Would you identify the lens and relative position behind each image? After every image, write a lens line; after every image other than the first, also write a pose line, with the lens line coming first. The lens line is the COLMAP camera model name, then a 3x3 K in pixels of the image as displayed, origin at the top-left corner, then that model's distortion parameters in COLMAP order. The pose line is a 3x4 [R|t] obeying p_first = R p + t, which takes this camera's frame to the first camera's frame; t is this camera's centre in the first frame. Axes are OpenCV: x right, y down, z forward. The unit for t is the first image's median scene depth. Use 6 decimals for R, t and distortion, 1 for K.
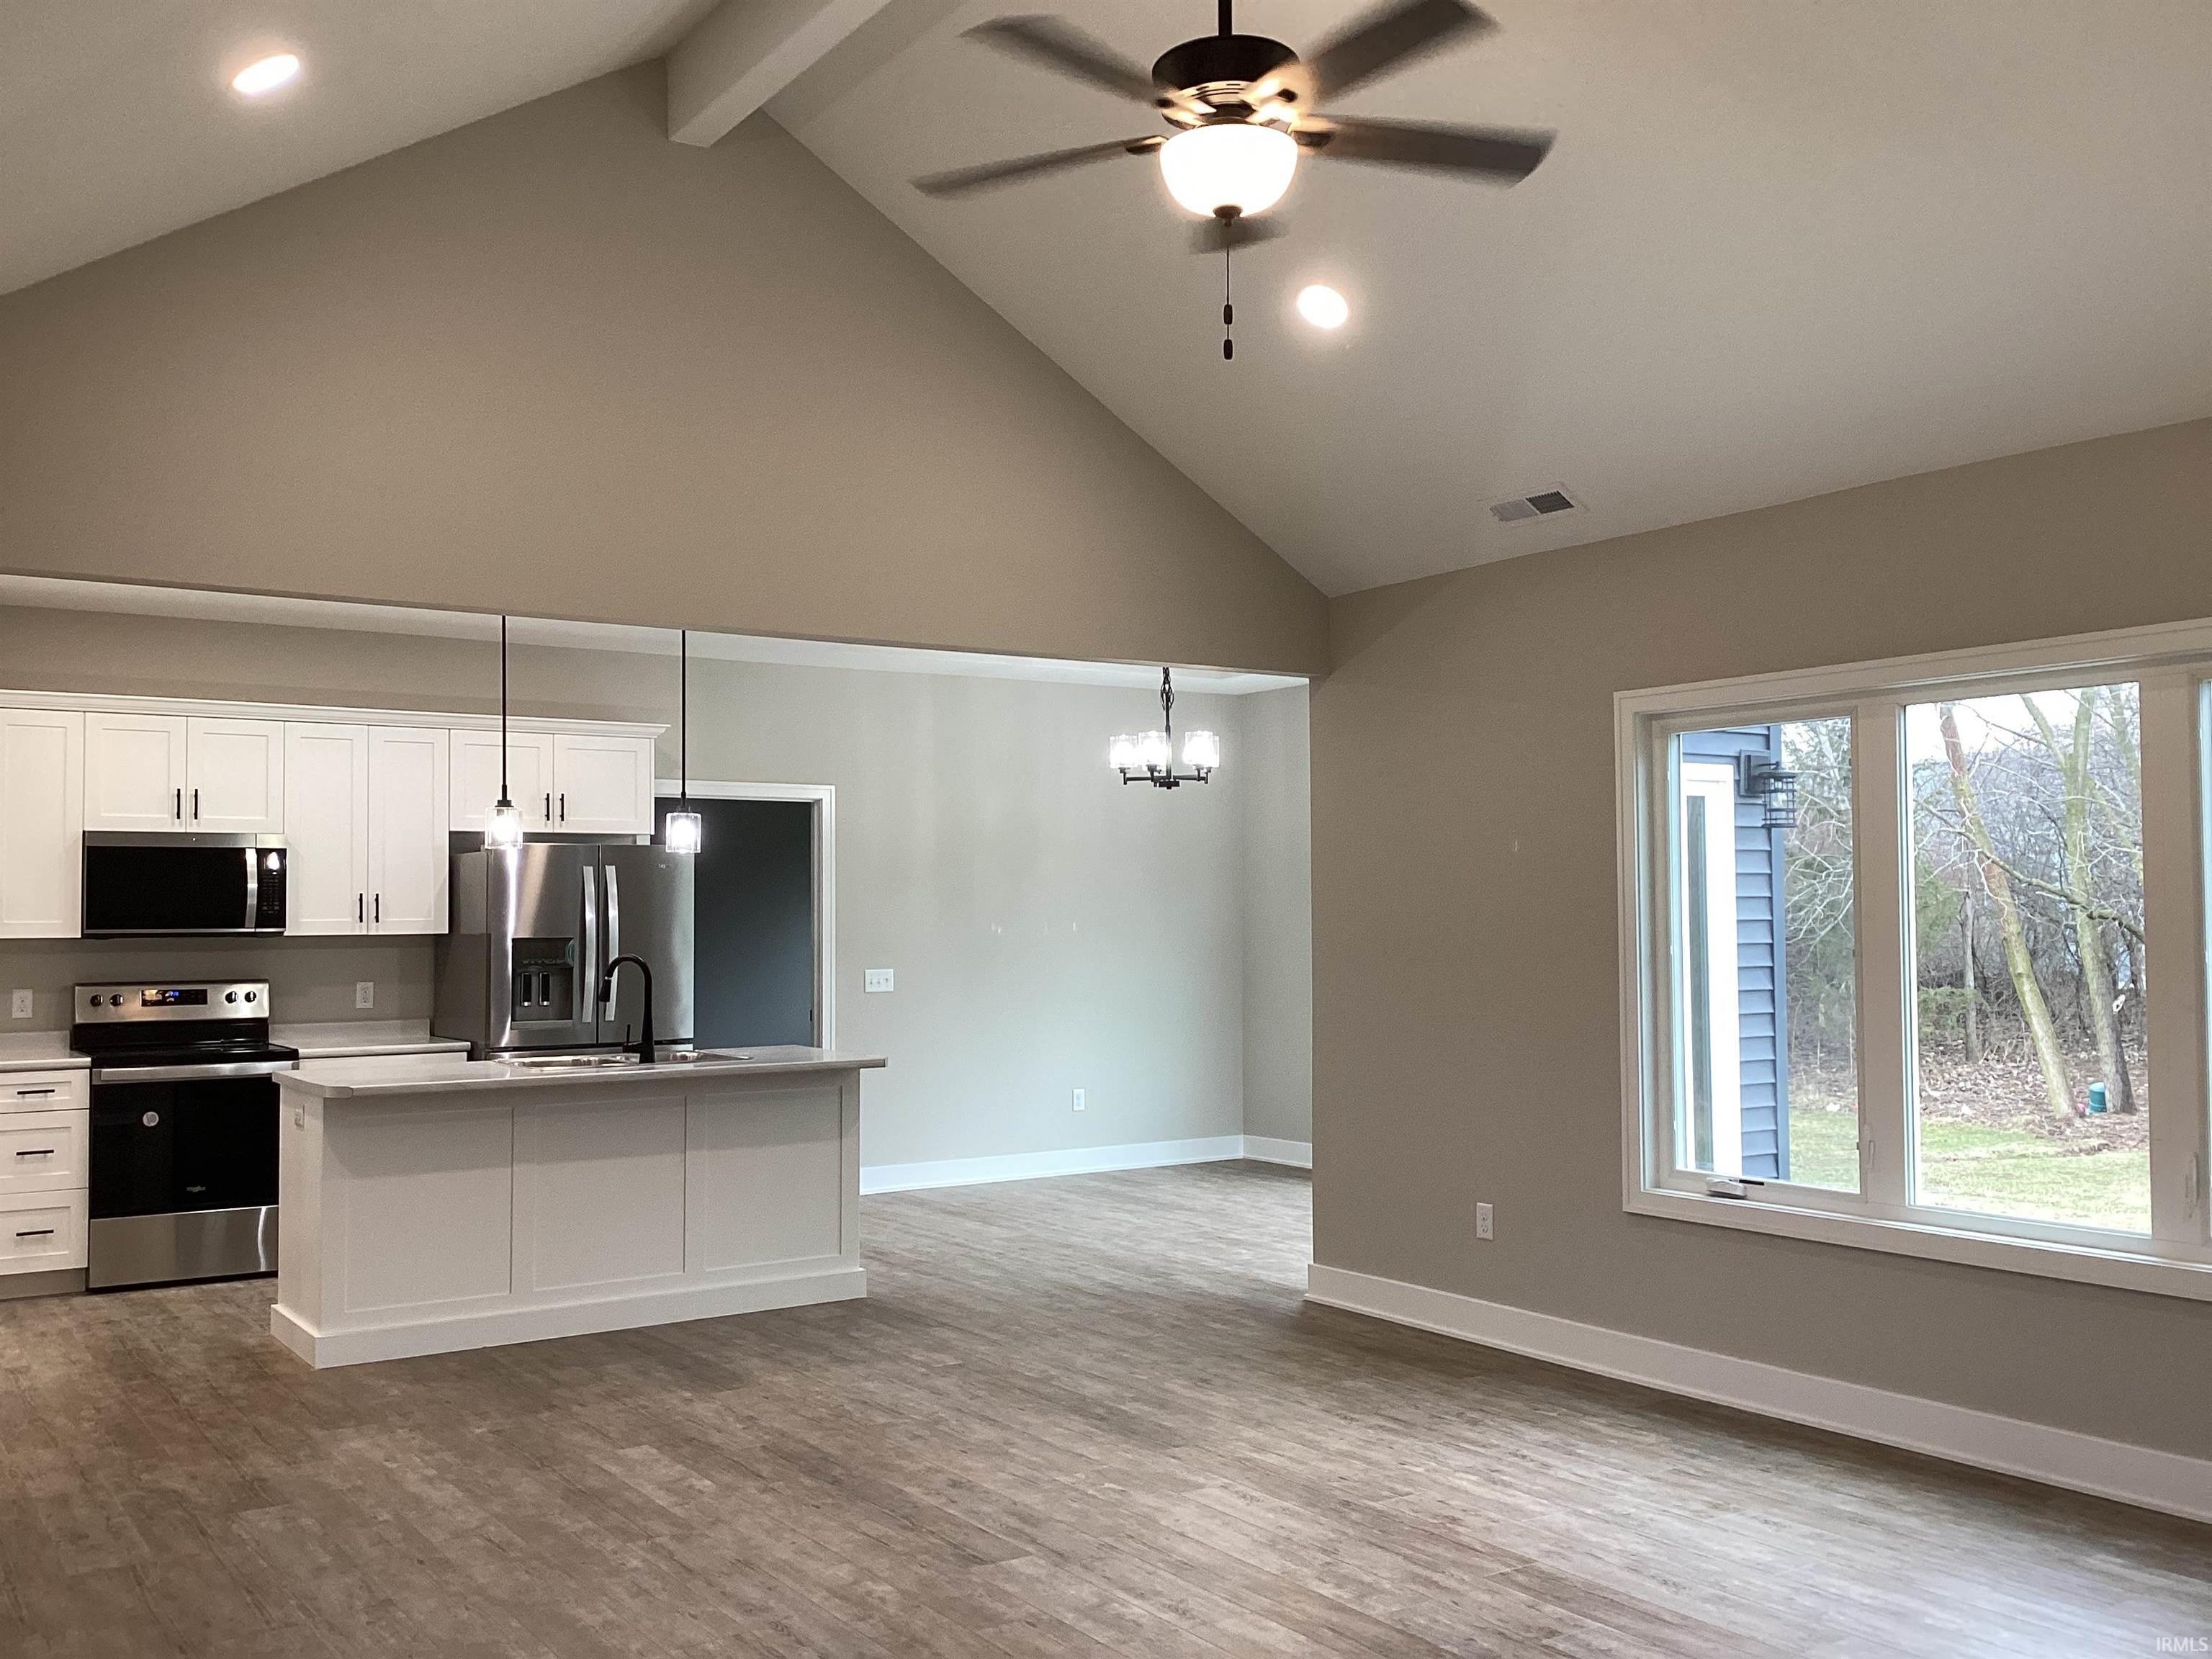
lens RADIAL K [[1987.2, 0, 1106.0], [0, 1987.2, 829.5], [0, 0, 1]] dist [0.098300, -0.176662]
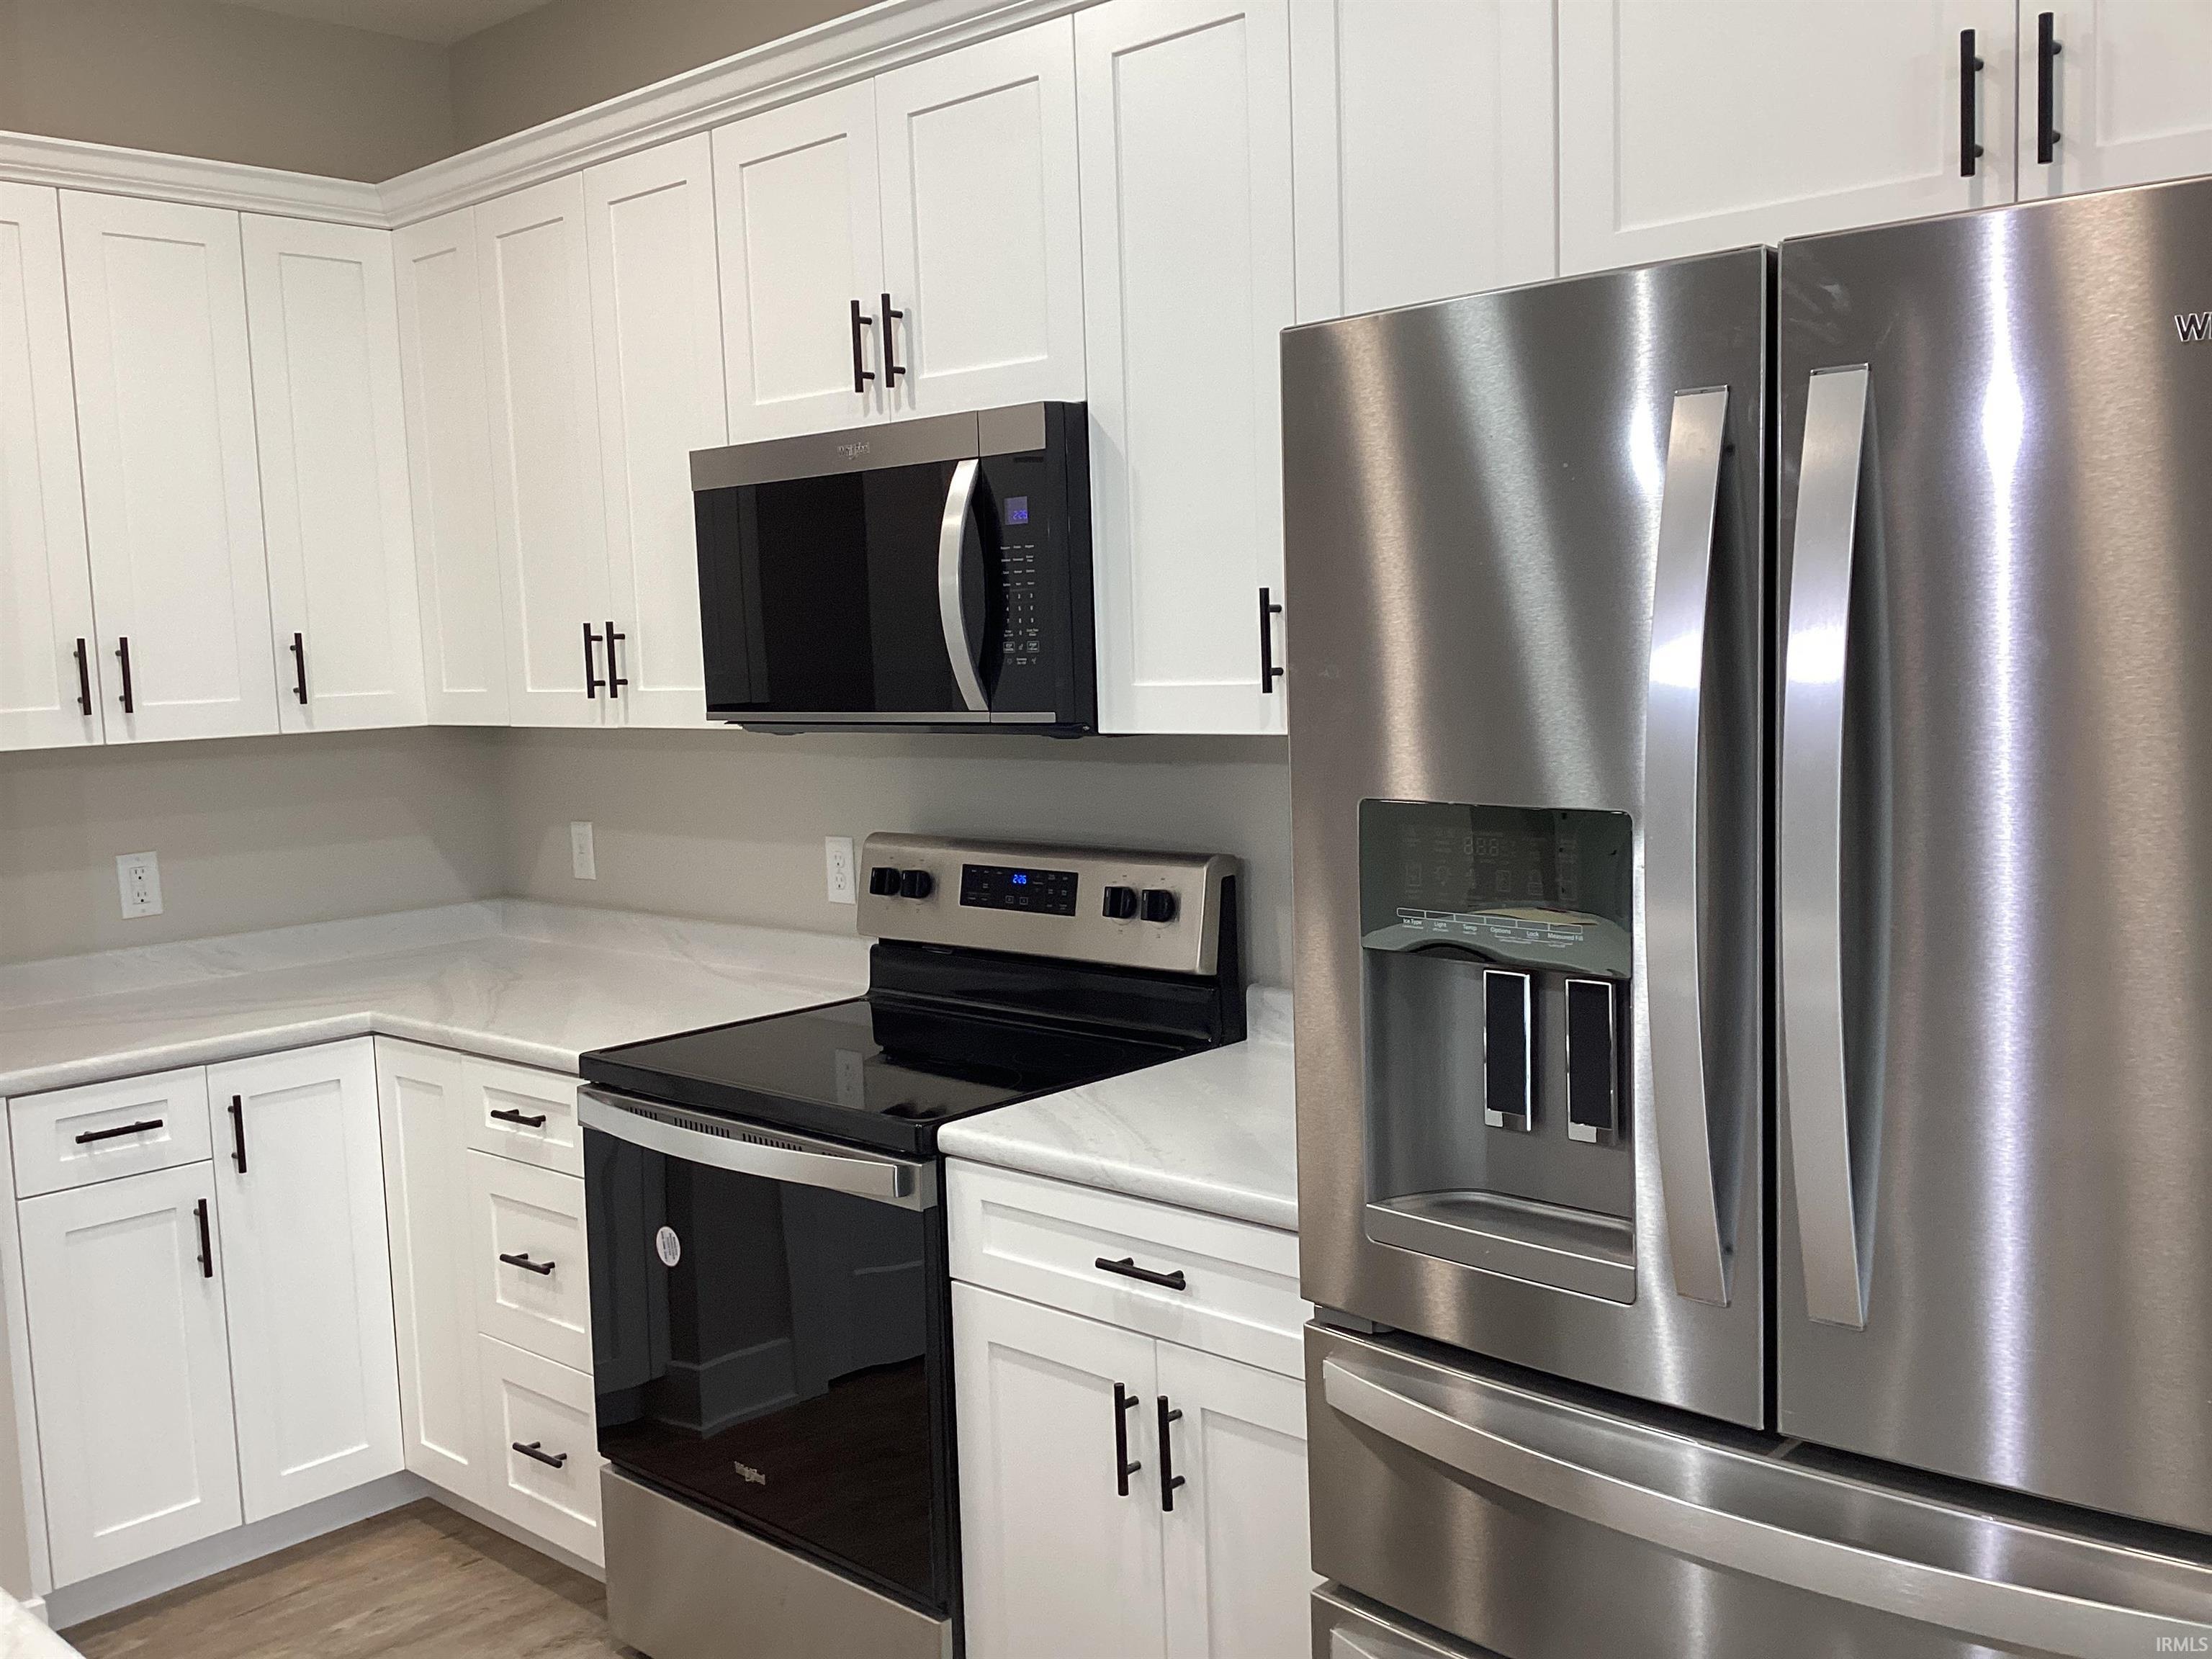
lens RADIAL K [[2033.4, 0, 1127.2], [0, 2033.4, 823.3], [0, 0, 1]] dist [0.190544, -0.515984]
pose [[0.211634, 0.092099, -0.973000, -0.099173], [0.073100, 0.991270, 0.109728, 0.032915], [0.974611, -0.094349, 0.203054, 0.961659]]
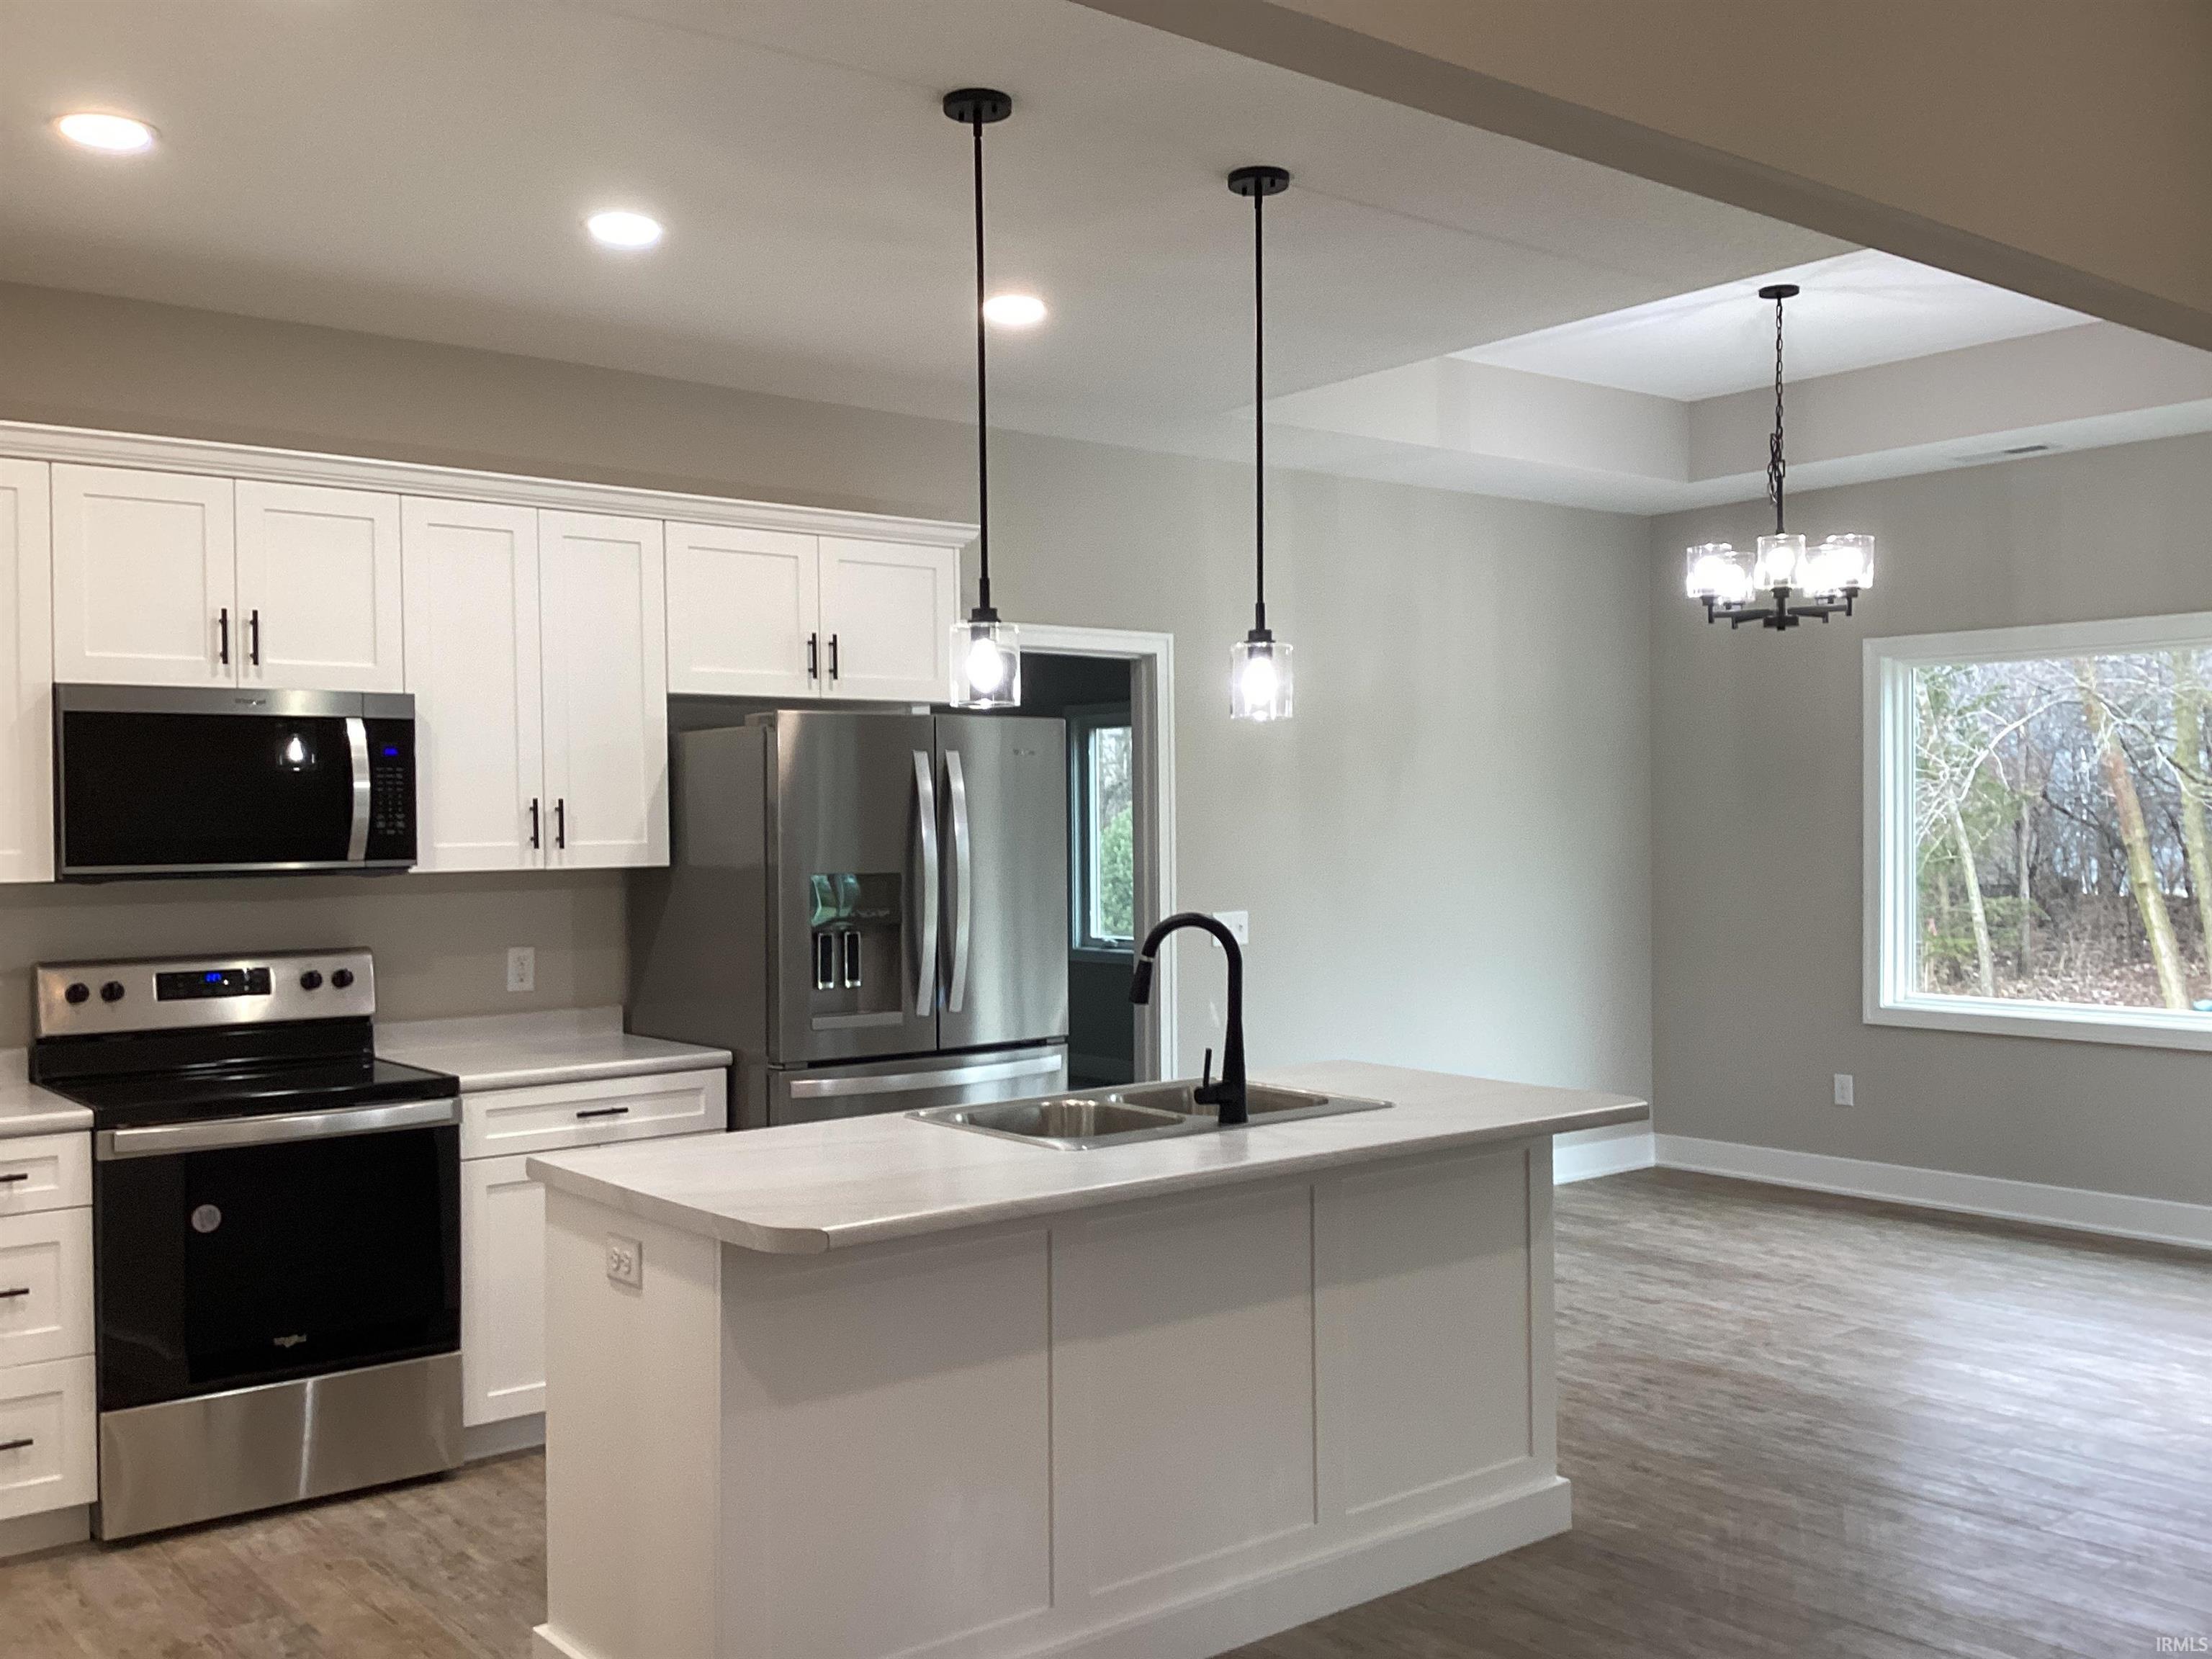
lens RADIAL K [[2001.9, 0, 1110.1], [0, 2001.9, 844.9], [0, 0, 1]] dist [0.032177, -0.011412]
pose [[0.996596, -0.005821, 0.082229, -0.262908], [0.001390, 0.998549, 0.053841, 0.014772], [-0.082423, -0.053543, 0.995158, 0.425464]]
